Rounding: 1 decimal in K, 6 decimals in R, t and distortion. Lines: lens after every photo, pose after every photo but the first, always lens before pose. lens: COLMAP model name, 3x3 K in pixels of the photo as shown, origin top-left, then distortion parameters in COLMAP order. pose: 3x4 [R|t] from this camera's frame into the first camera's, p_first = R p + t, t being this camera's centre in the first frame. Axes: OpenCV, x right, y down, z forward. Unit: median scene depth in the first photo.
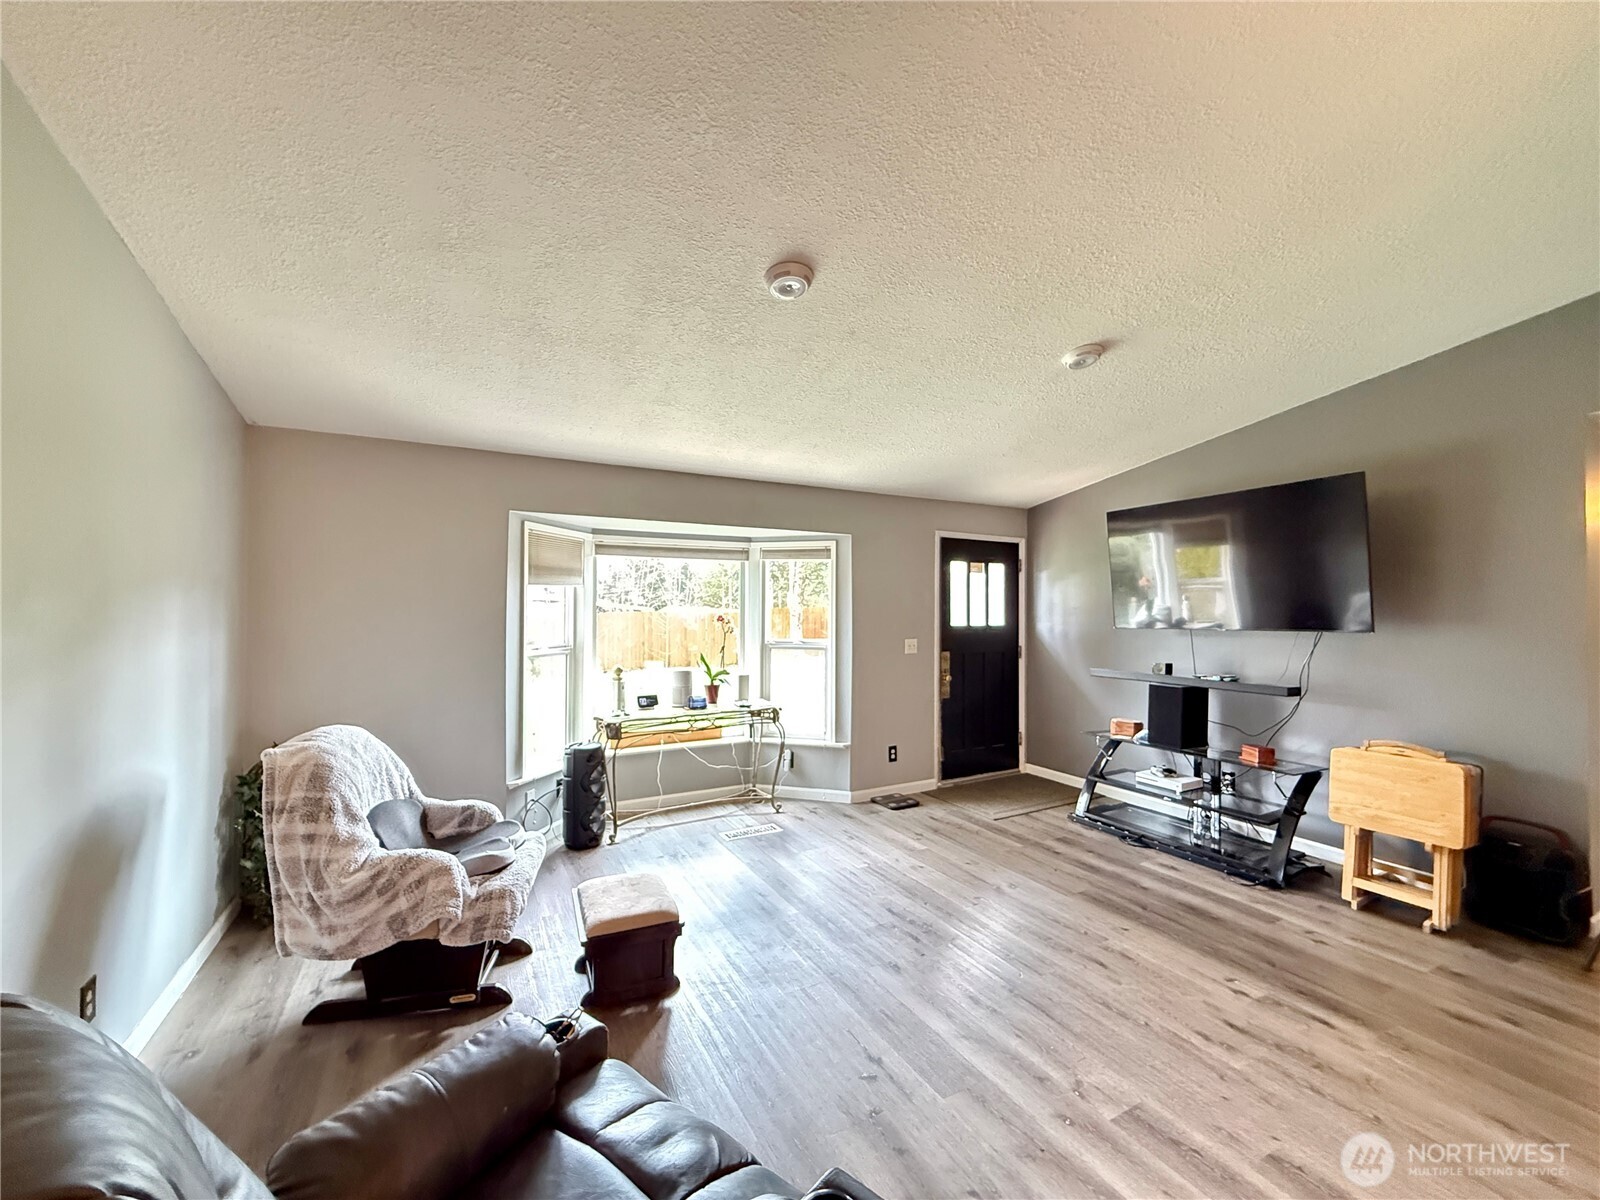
lens RADIAL K [[640.4, 0, 800.0], [0, 640.4, 600.0], [0, 0, 1]] dist [-0.001481, -0.000204]
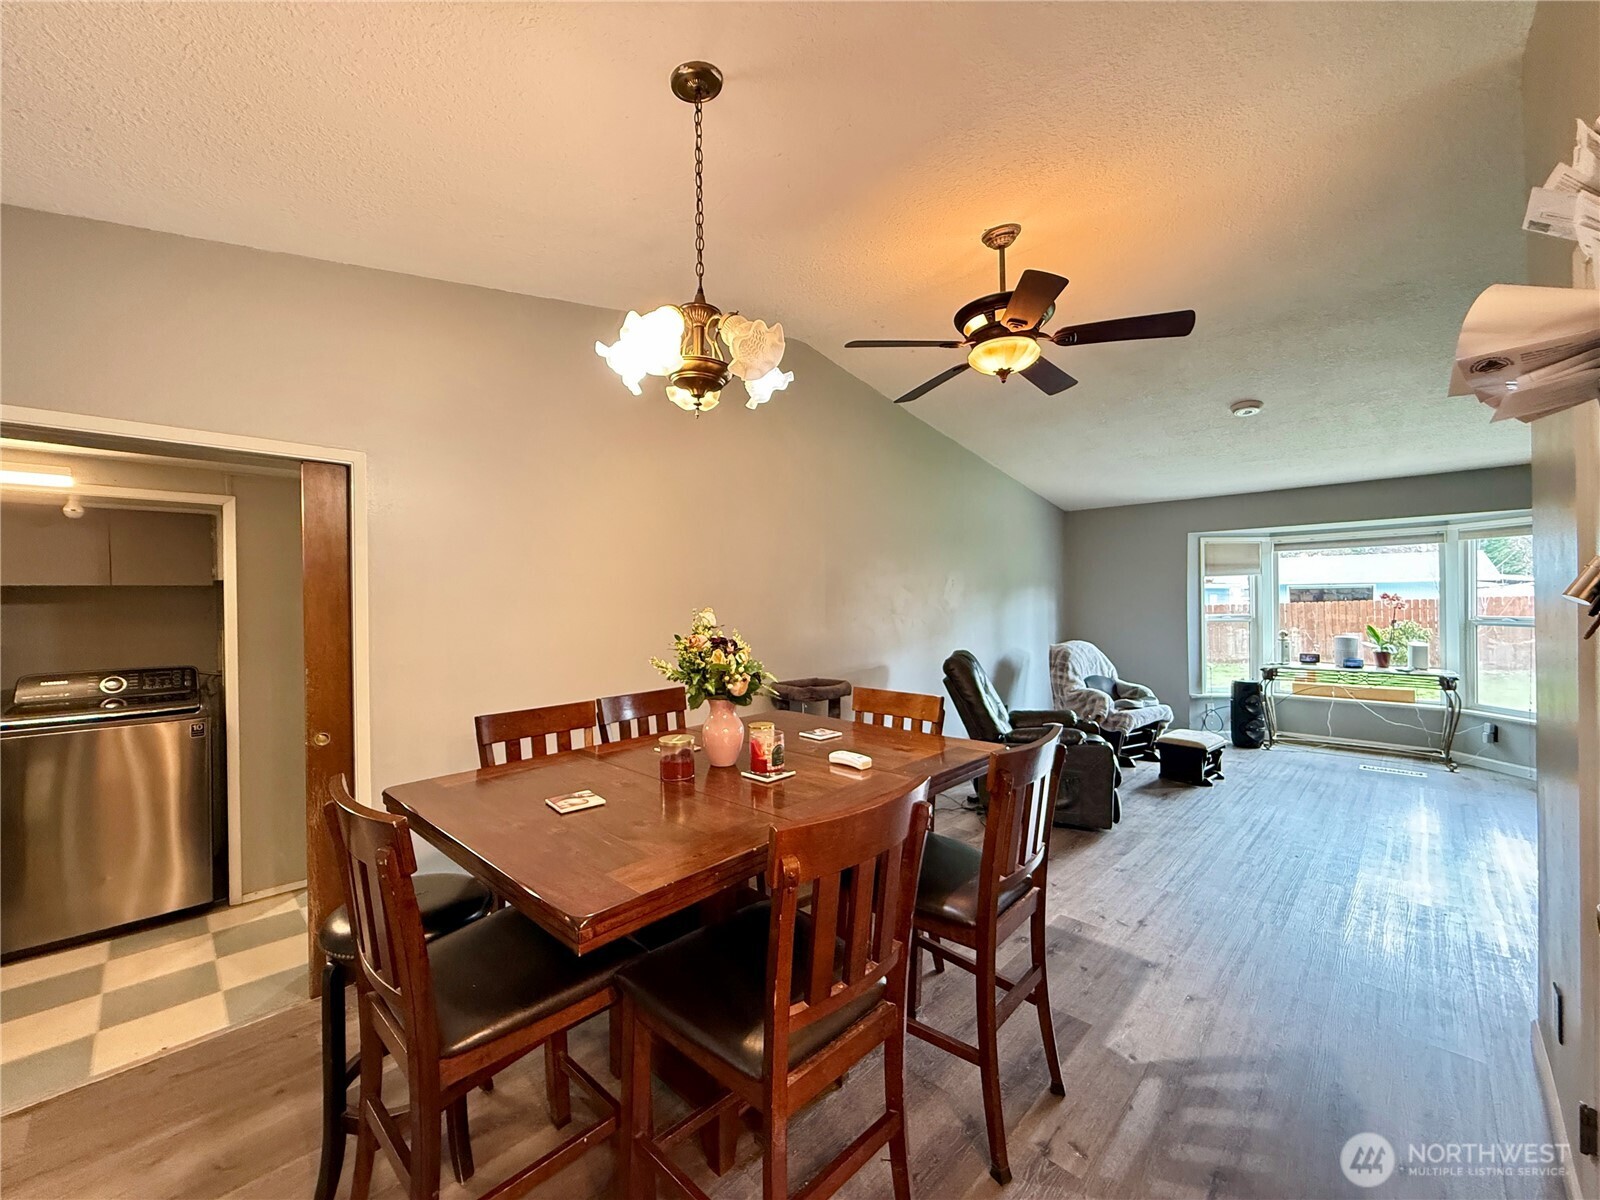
lens RADIAL K [[640.4, 0, 800.0], [0, 640.4, 600.0], [0, 0, 1]] dist [-0.001481, -0.000204]
pose [[0.291838, -0.009299, -0.956423, 0.809652], [0.024031, 0.999708, -0.002387, 0.014724], [0.956166, -0.022288, 0.291976, -0.449973]]
